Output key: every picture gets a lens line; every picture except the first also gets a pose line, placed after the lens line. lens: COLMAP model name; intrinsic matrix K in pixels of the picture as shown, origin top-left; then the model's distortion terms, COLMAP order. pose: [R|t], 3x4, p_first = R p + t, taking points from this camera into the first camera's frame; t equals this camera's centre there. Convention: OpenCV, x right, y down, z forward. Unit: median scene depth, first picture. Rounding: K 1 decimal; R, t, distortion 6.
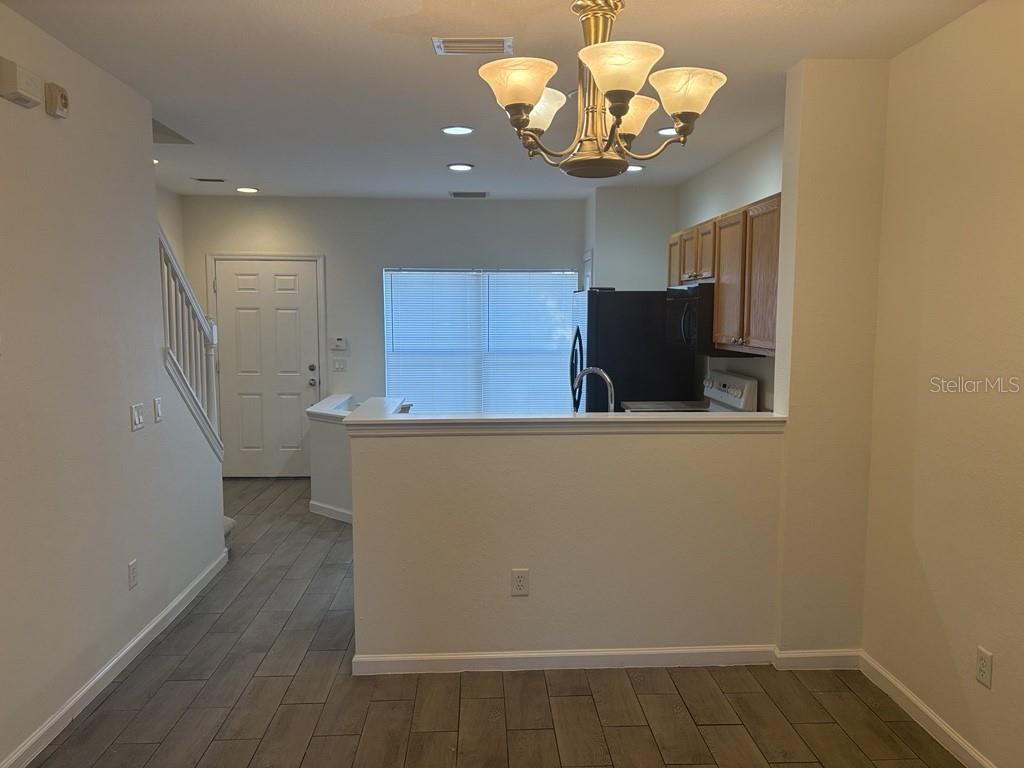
lens RADIAL K [[773.0, 0, 506.1], [0, 773.0, 374.4], [0, 0, 1]] dist [0.044489, -0.042623]
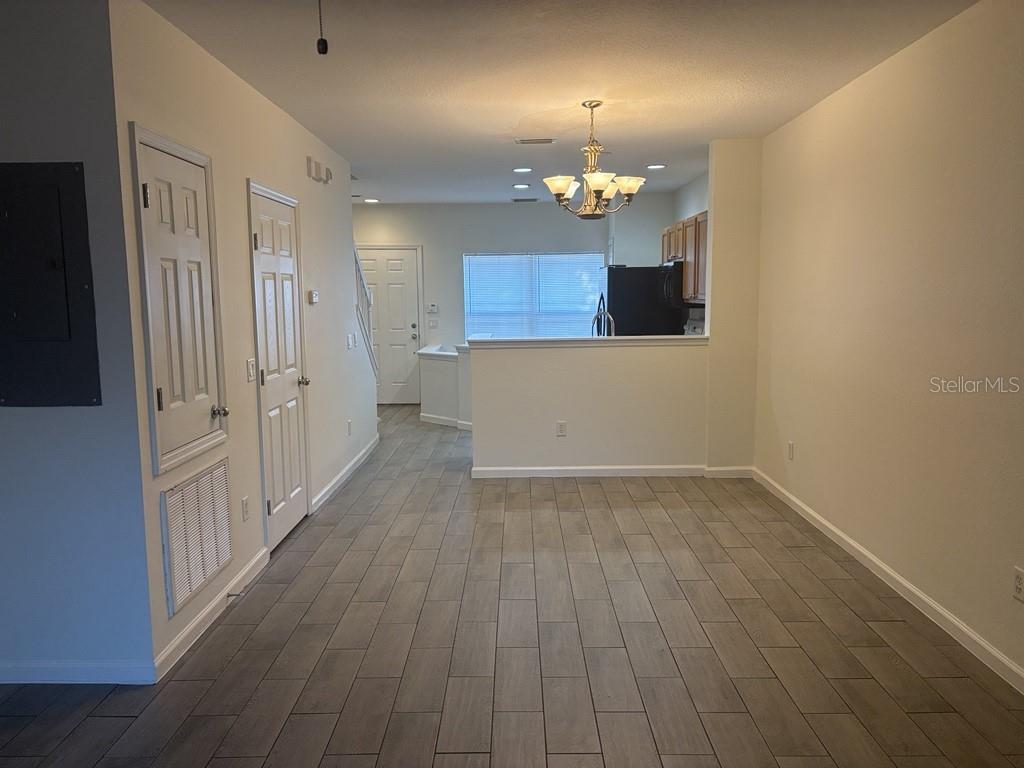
lens RADIAL K [[773.0, 0, 494.4], [0, 773.0, 388.6], [0, 0, 1]] dist [0.044489, -0.042623]
pose [[0.997410, -0.005726, -0.071694, -0.005916], [0.009020, 0.998914, 0.045706, 0.057353], [0.071355, -0.046235, 0.996379, -0.534529]]
